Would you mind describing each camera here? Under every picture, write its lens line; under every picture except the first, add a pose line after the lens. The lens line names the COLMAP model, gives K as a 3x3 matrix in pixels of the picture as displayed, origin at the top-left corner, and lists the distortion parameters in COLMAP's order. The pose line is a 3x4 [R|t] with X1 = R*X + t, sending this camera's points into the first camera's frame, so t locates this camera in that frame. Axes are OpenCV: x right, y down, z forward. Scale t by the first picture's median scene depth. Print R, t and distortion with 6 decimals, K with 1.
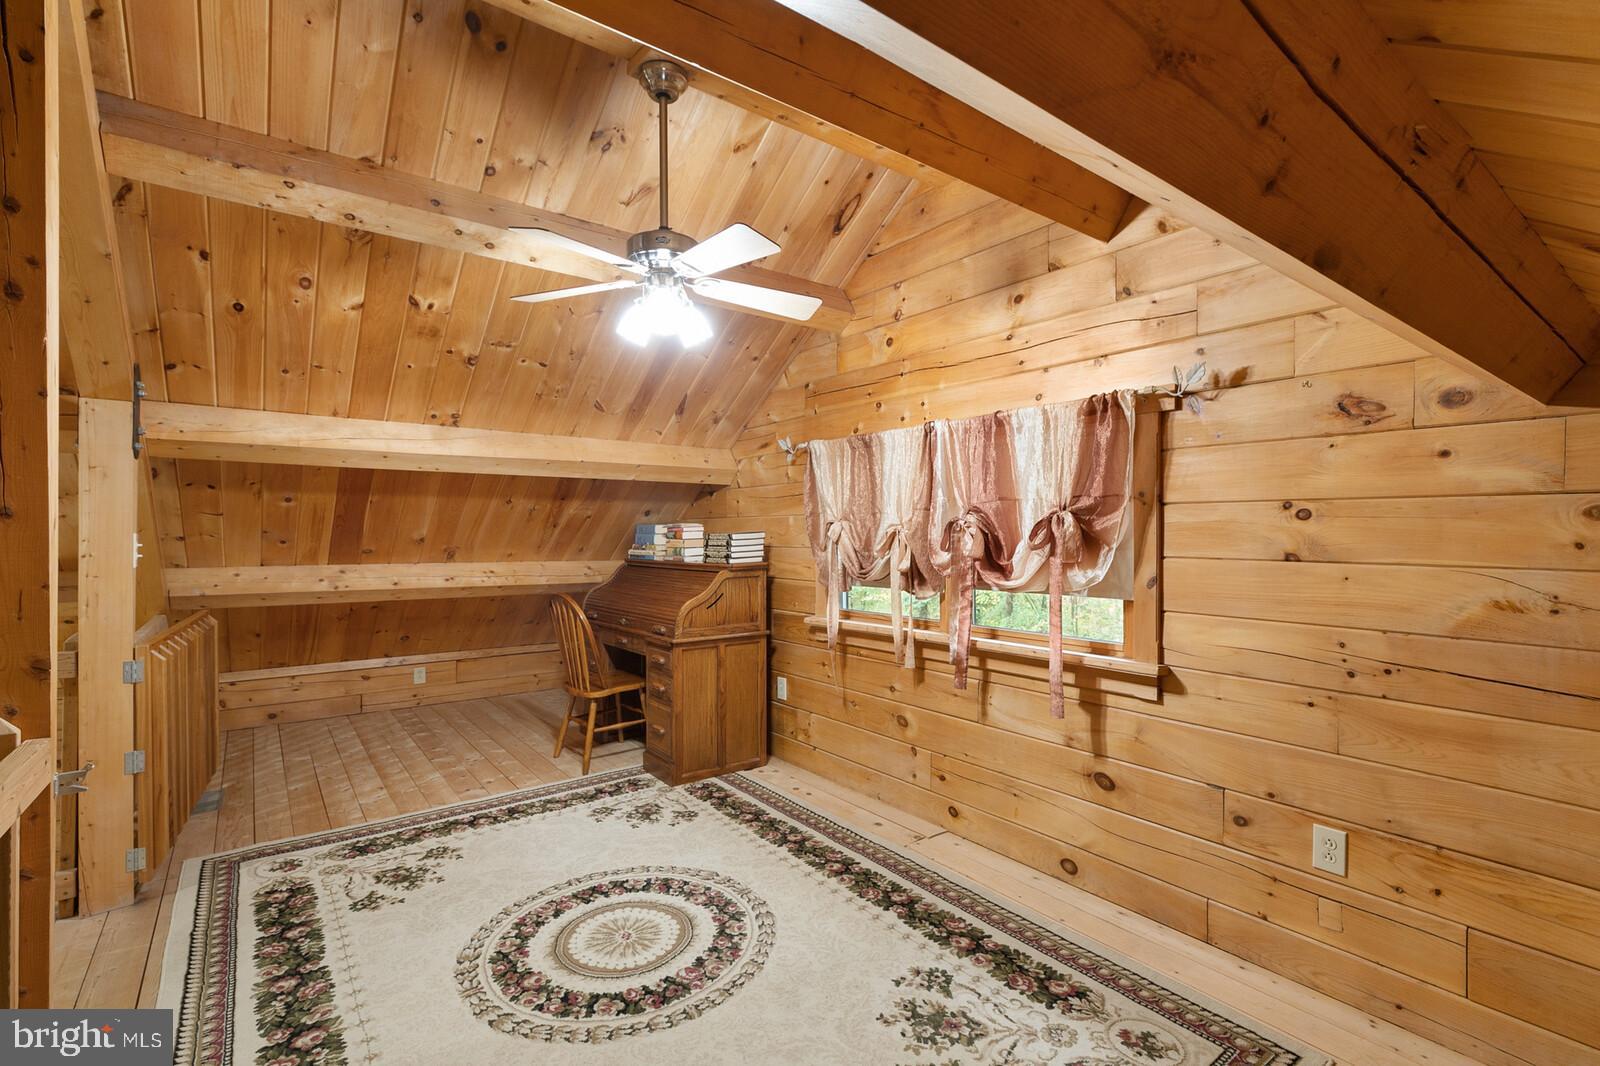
lens RADIAL K [[719.1, 0, 798.4], [0, 719.1, 520.7], [0, 0, 1]] dist [0.002574, 0.000230]
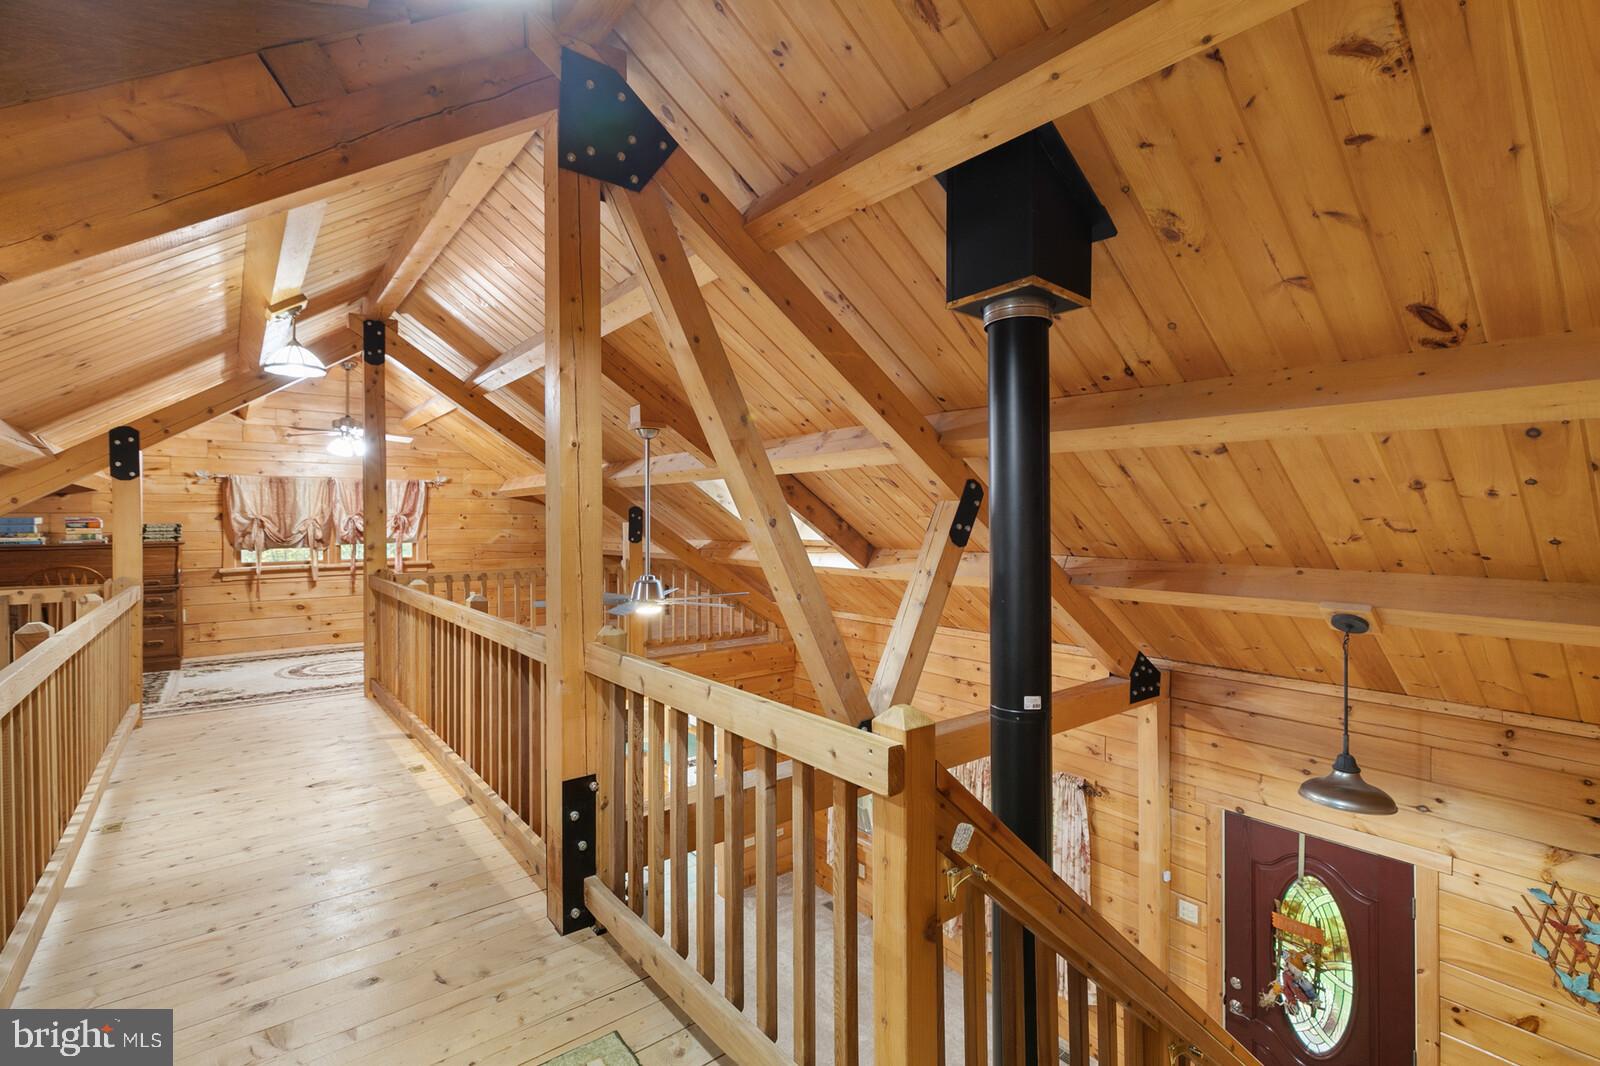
lens RADIAL K [[719.1, 0, 798.4], [0, 719.1, 520.7], [0, 0, 1]] dist [0.002574, 0.000230]
pose [[-0.023054, 0.003034, 0.999730, -3.076153], [-0.008922, 0.999955, -0.003240, 0.003806], [-0.999694, -0.008994, -0.023026, -0.717269]]
